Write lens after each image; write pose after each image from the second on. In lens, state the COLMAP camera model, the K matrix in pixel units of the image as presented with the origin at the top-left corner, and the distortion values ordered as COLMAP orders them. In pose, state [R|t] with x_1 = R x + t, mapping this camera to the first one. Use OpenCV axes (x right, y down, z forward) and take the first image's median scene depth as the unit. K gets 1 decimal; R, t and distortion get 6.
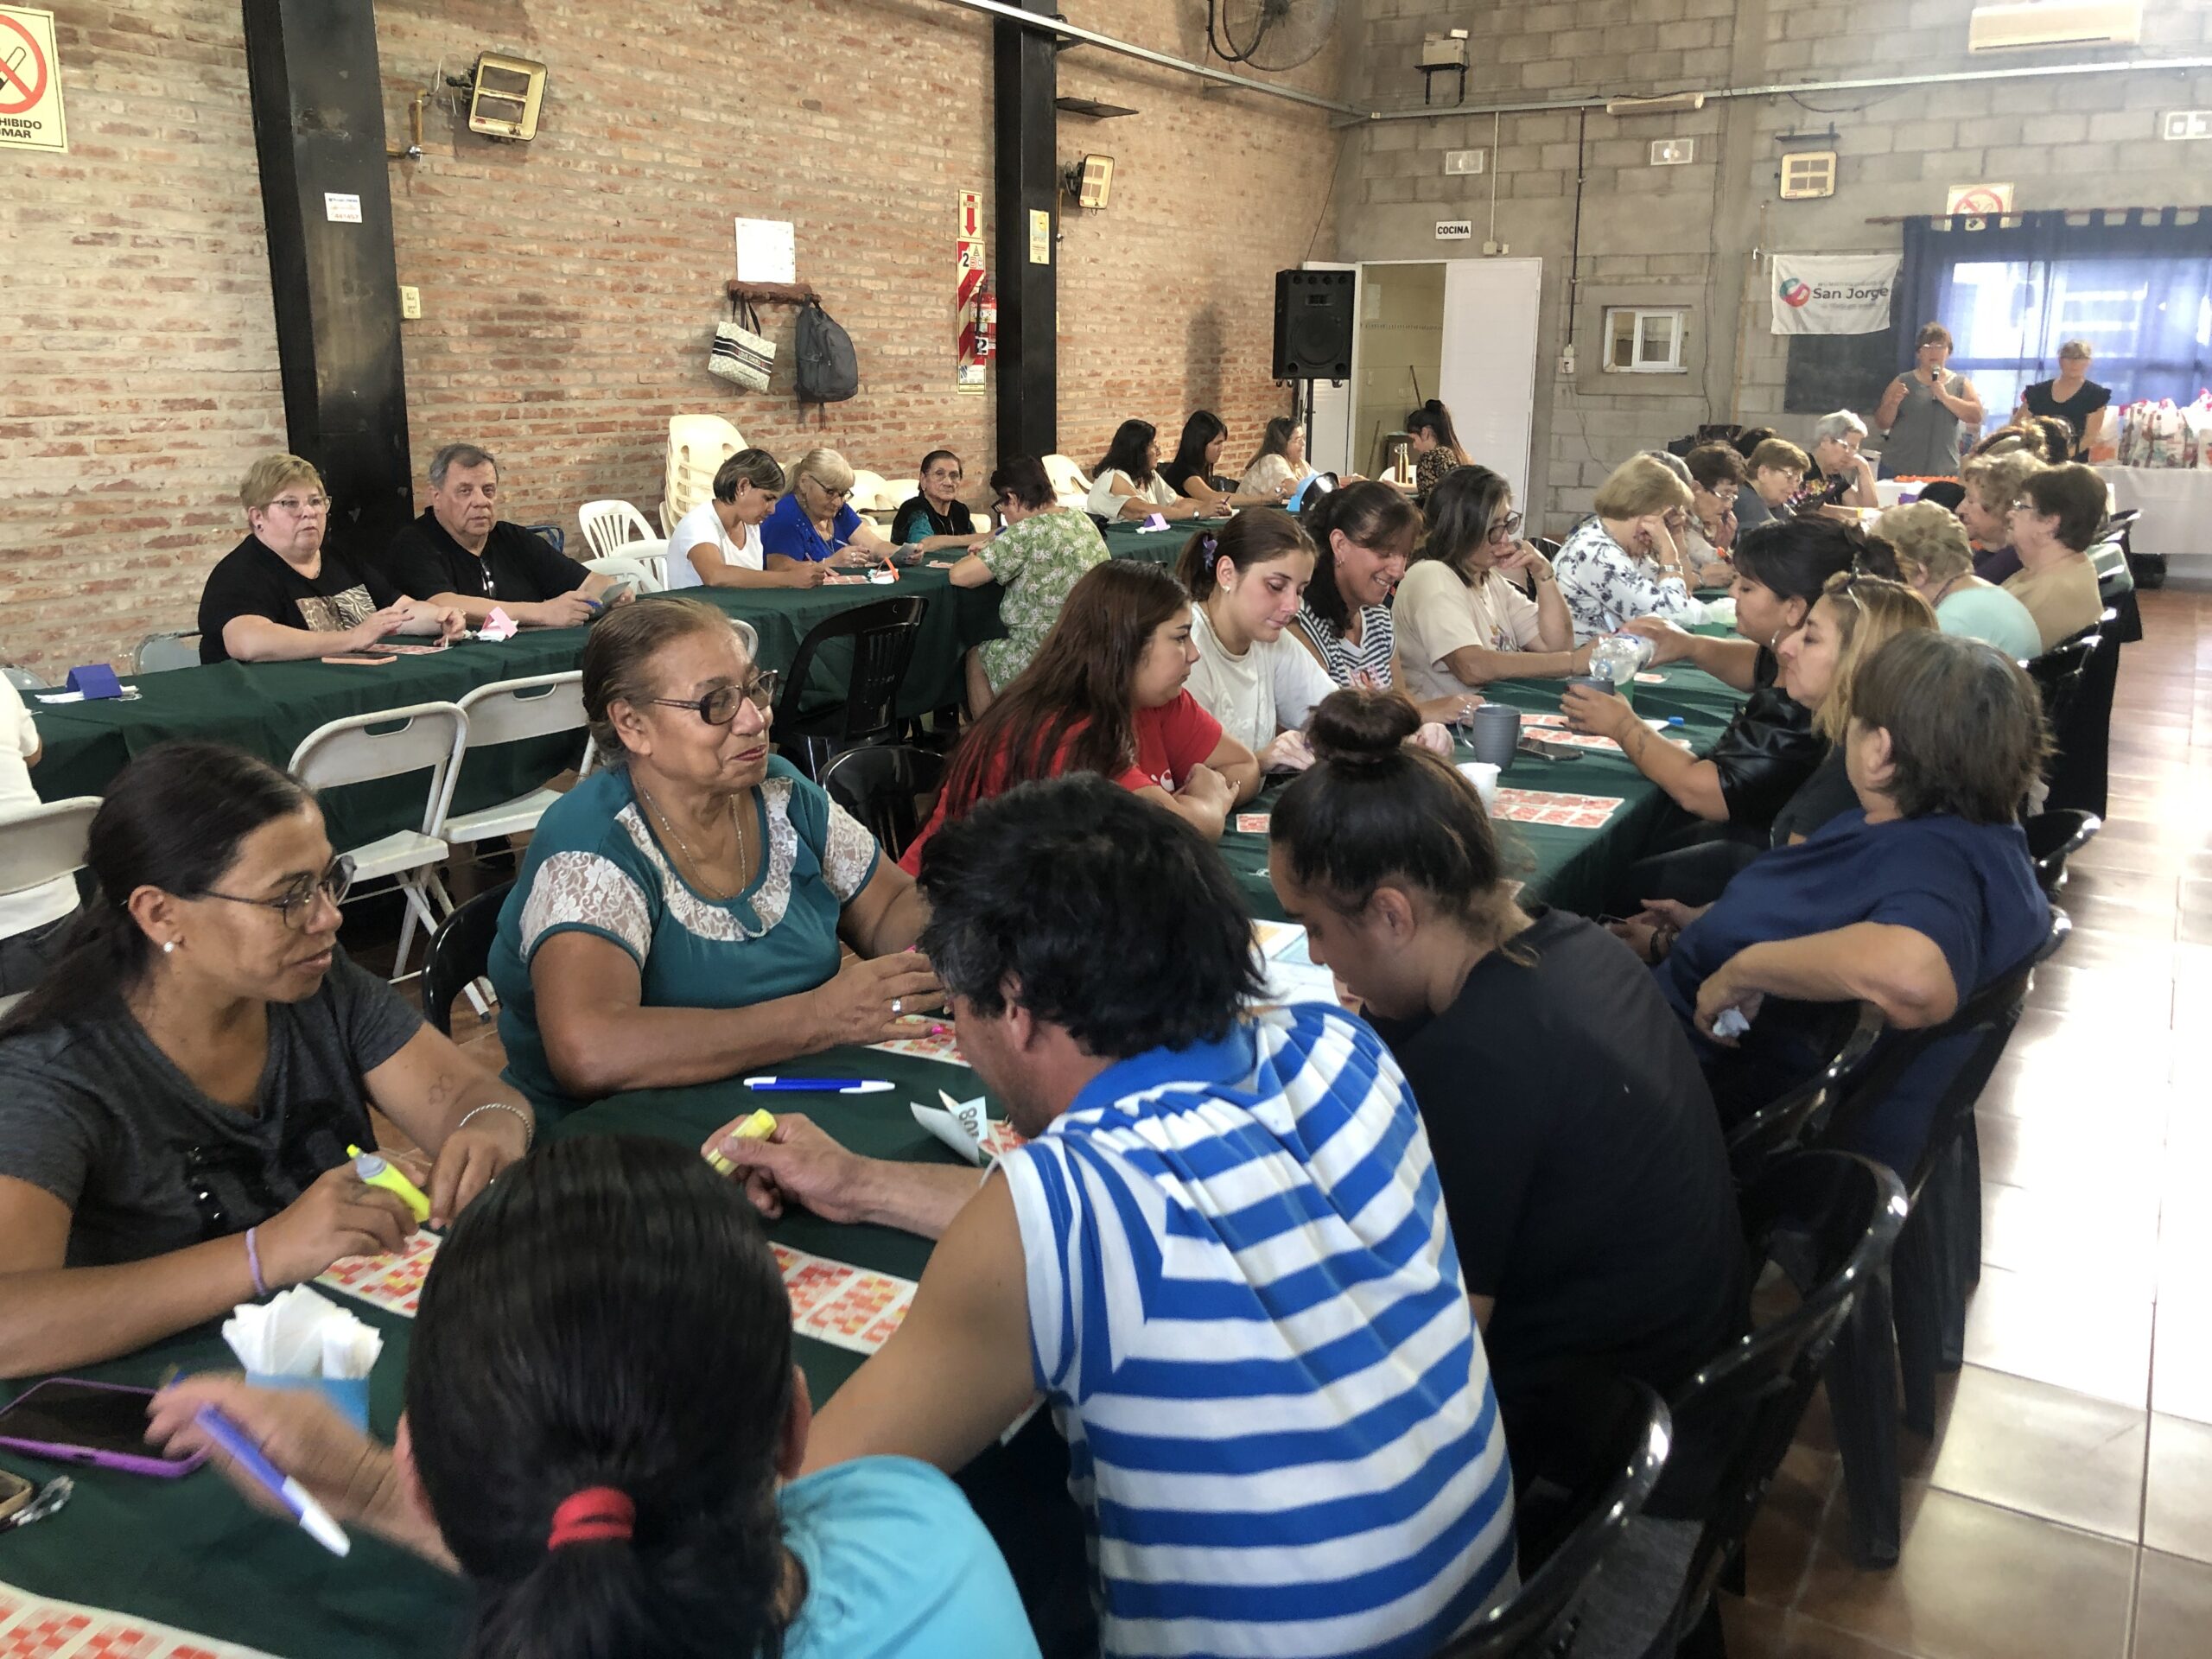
lens RADIAL K [[1797.9, 0, 1103.0], [0, 1797.9, 838.4], [0, 0, 1]] dist [-0.012428, -0.024315]
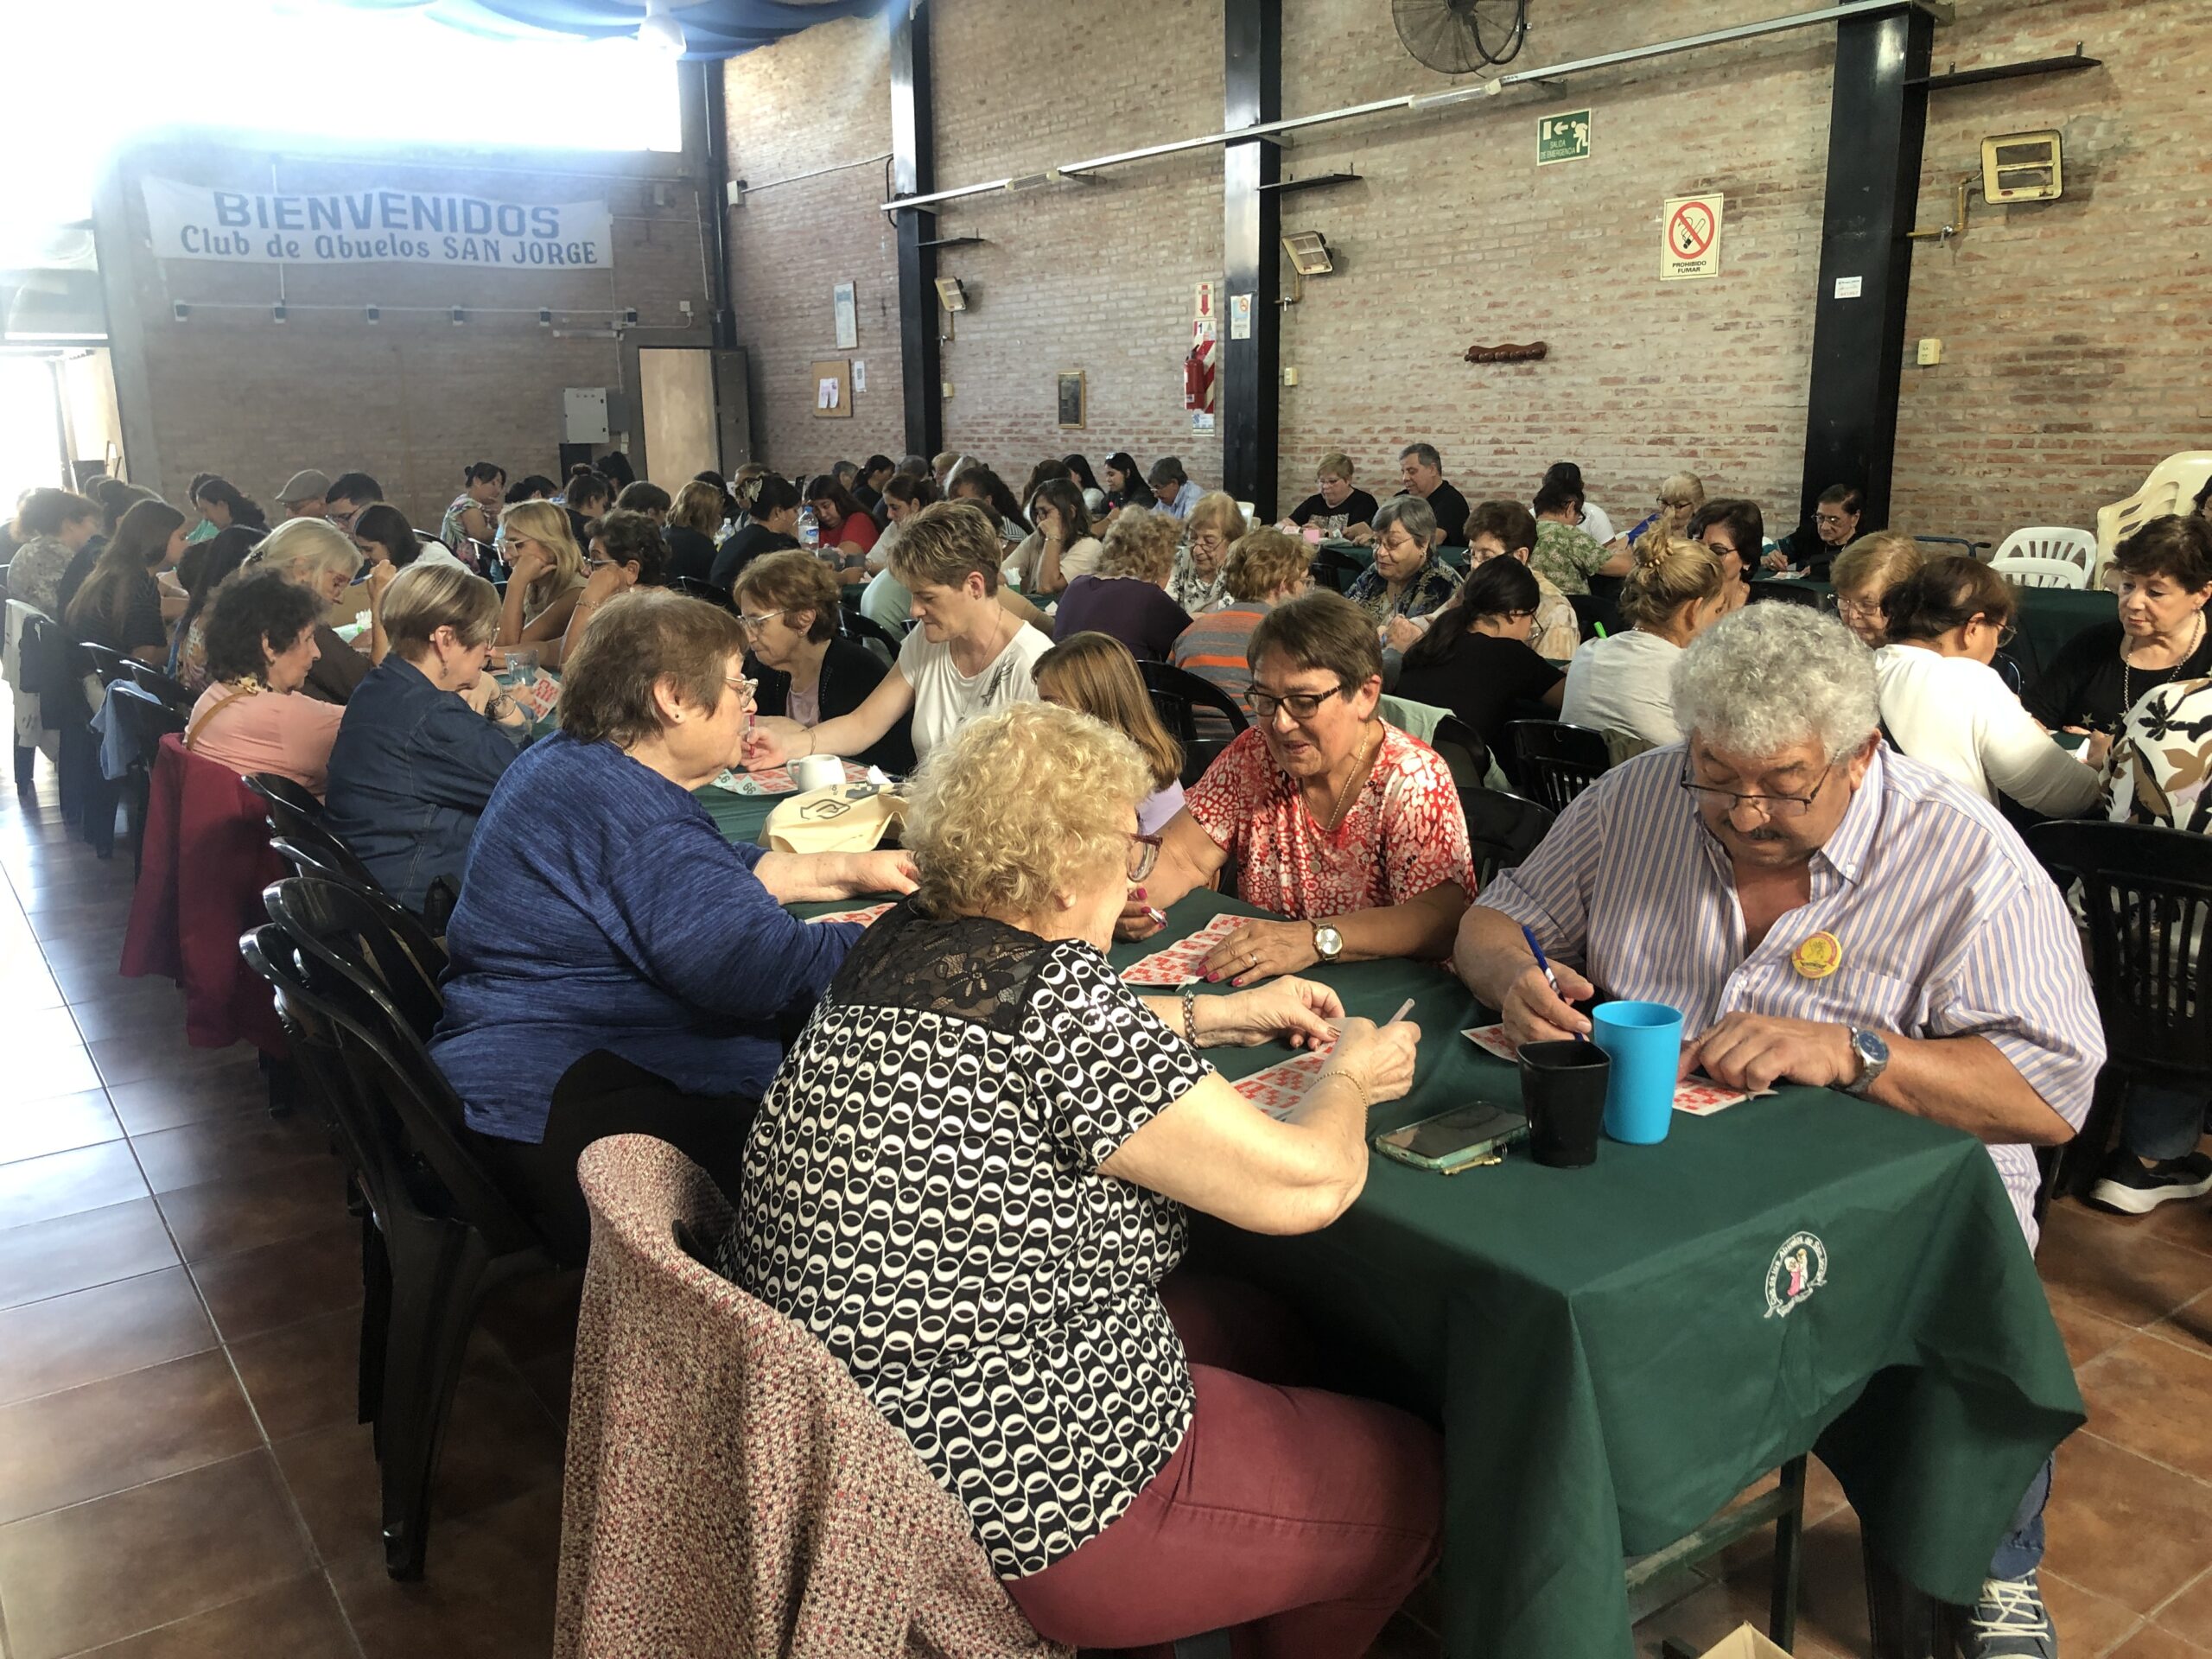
lens RADIAL K [[1797.9, 0, 1102.1], [0, 1797.9, 827.1], [0, 0, 1]] dist [-0.012428, -0.024315]
pose [[-0.454070, 0.207631, -0.866435, 0.999264], [-0.207859, 0.920946, 0.329625, -0.276224], [0.866381, 0.329769, -0.375016, 1.044245]]
